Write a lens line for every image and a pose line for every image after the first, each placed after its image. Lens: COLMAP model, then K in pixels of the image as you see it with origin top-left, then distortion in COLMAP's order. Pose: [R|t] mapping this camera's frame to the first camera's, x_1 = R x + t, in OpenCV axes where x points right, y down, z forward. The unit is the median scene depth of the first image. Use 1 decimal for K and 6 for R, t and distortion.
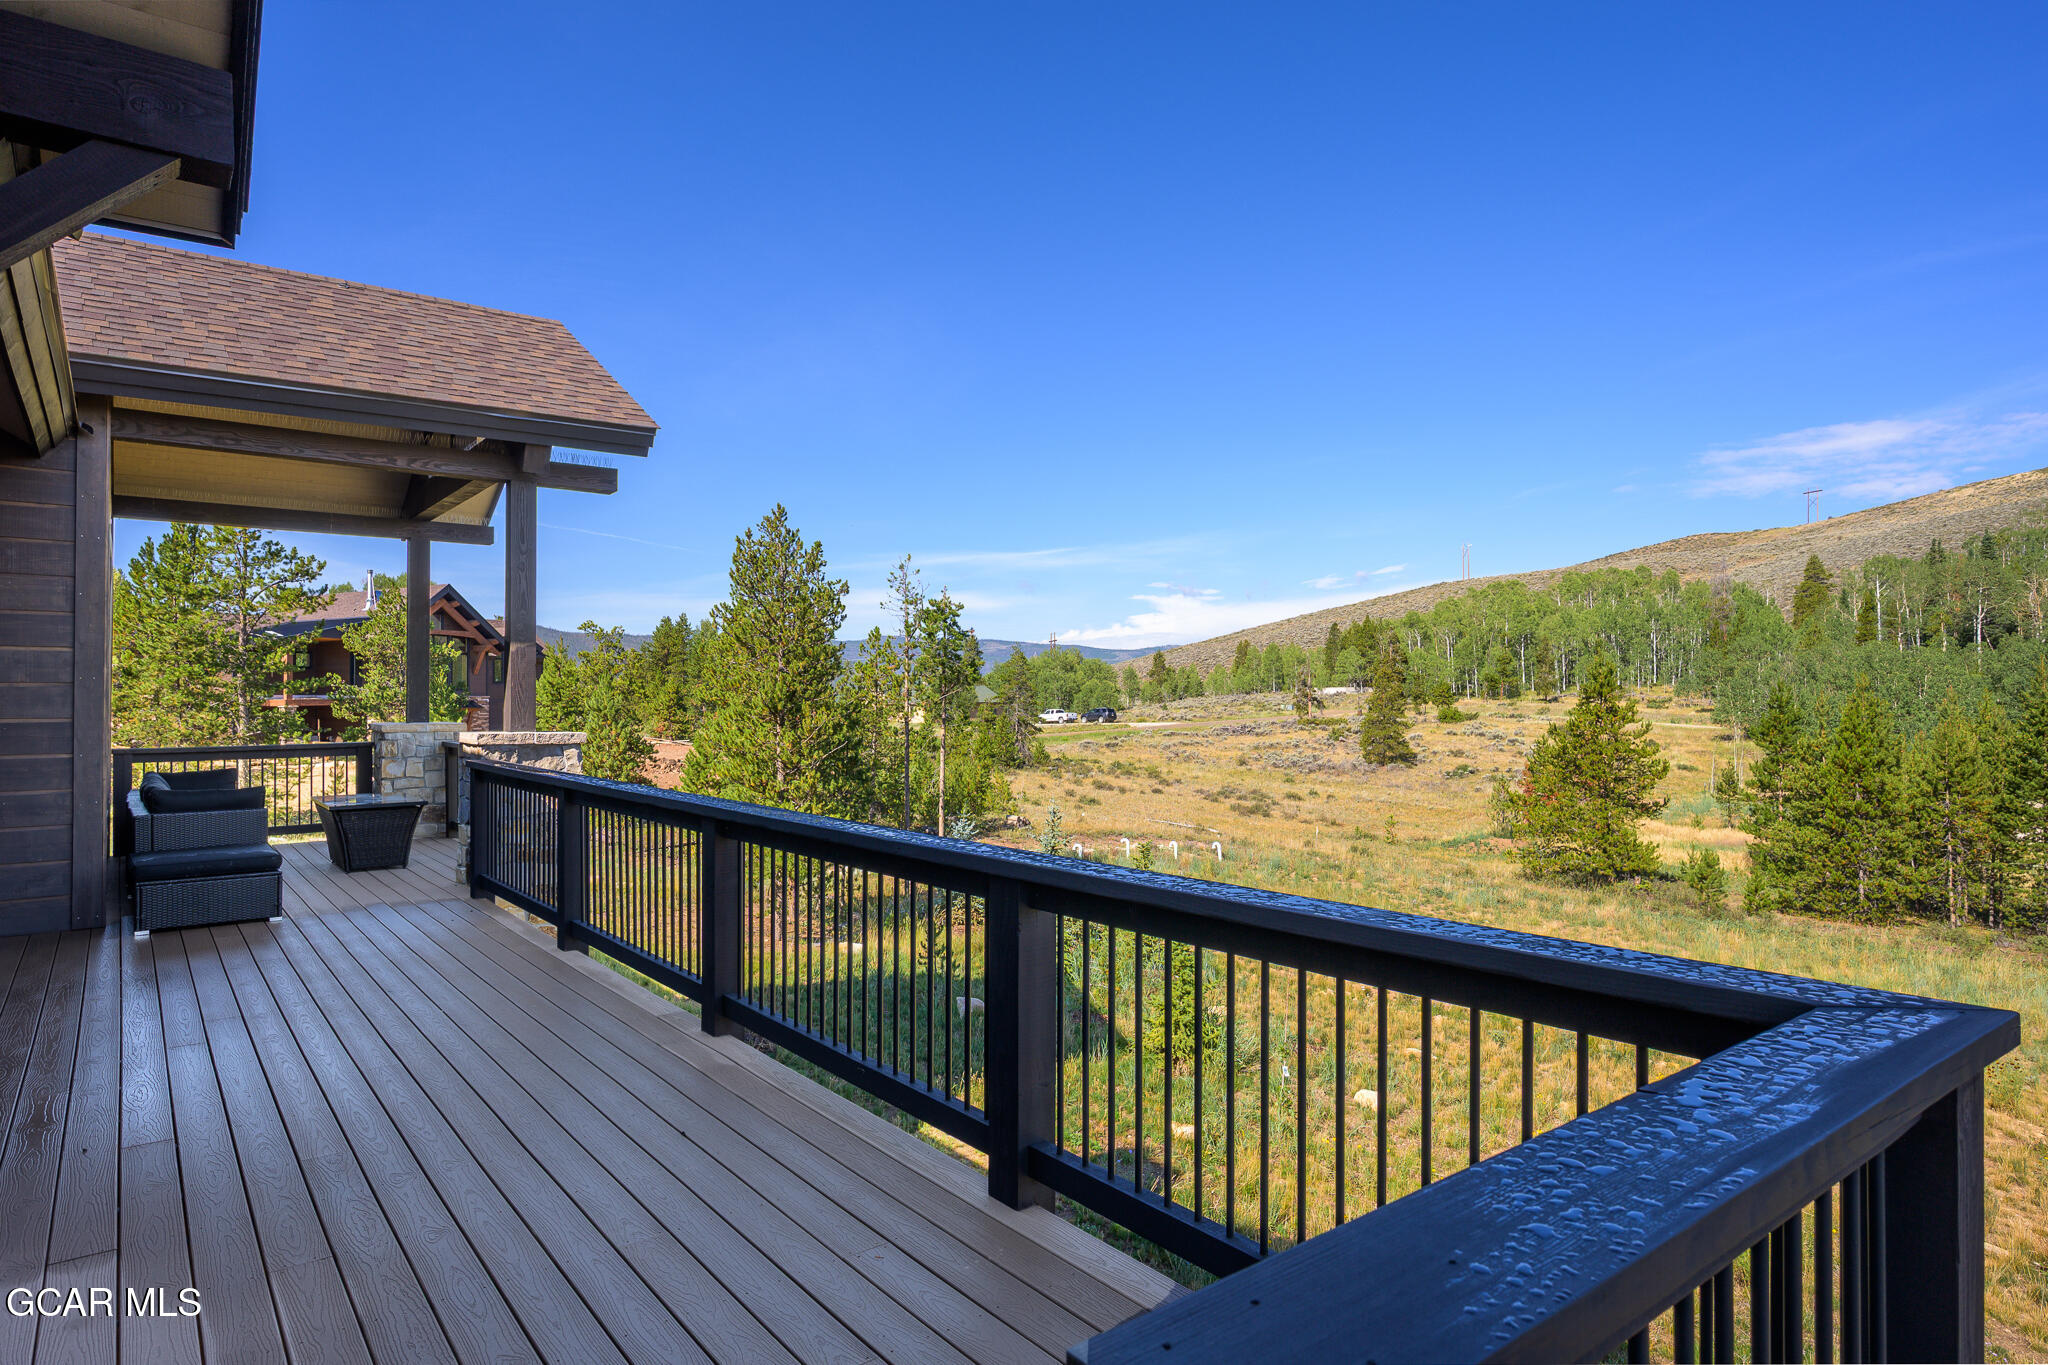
lens RADIAL K [[1142.7, 0, 1020.3], [0, 1142.7, 690.4], [0, 0, 1]] dist [-0.000747, -0.000135]
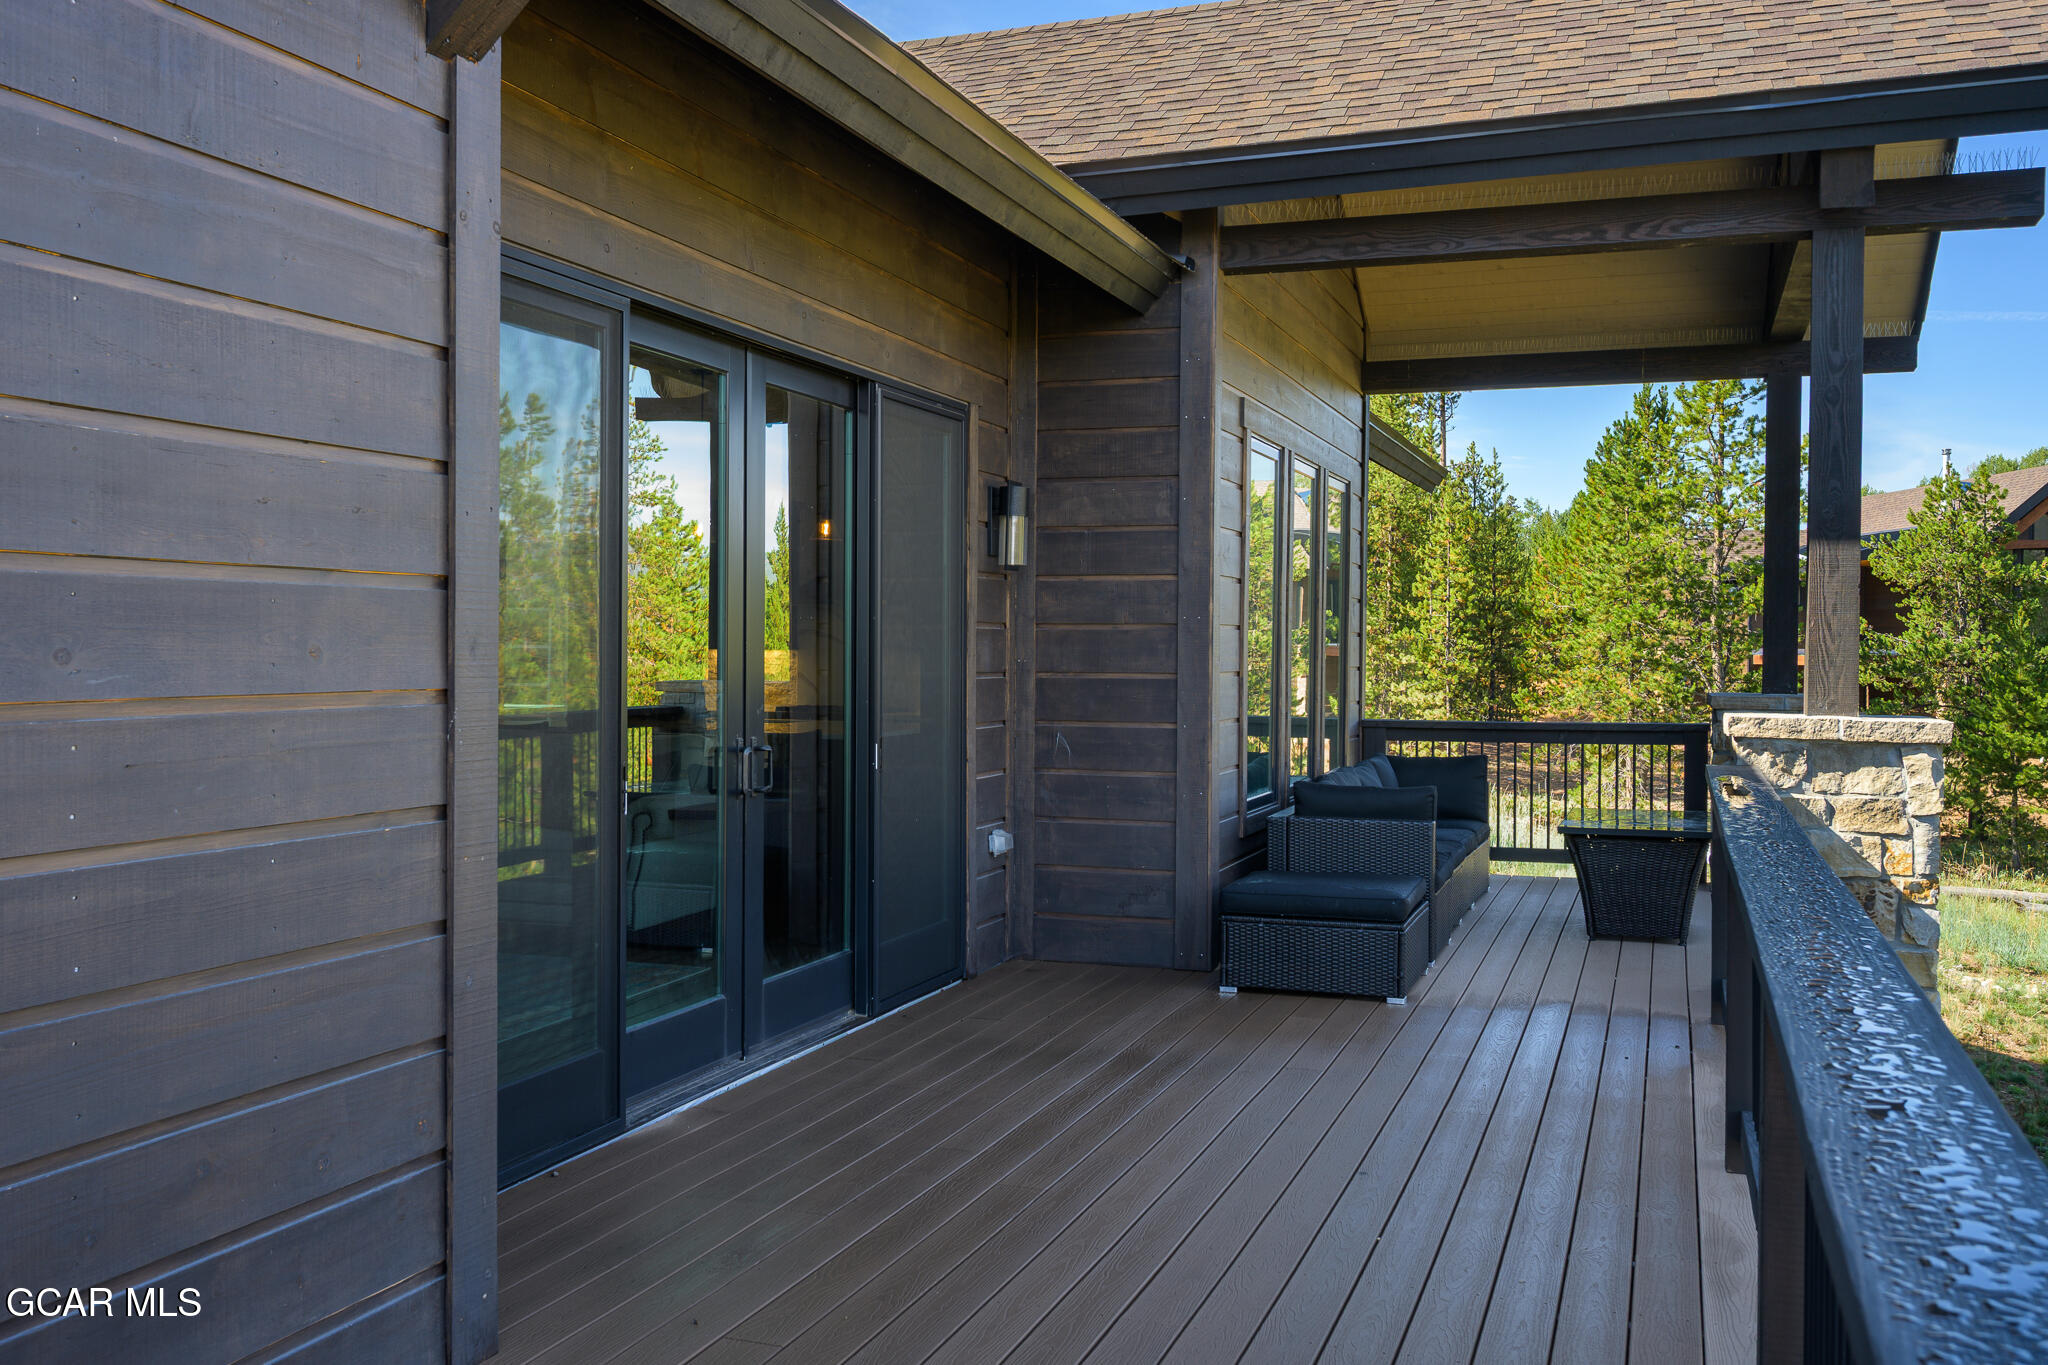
lens RADIAL K [[1820.6, 0, 1021.3], [0, 1820.6, 666.0], [0, 0, 1]] dist [0.003185, -0.000281]
pose [[0.526123, 0.012626, -0.850315, 0.071719], [-0.002167, 0.999906, 0.013507, 0.003508], [0.850406, -0.005264, 0.526101, 0.259031]]
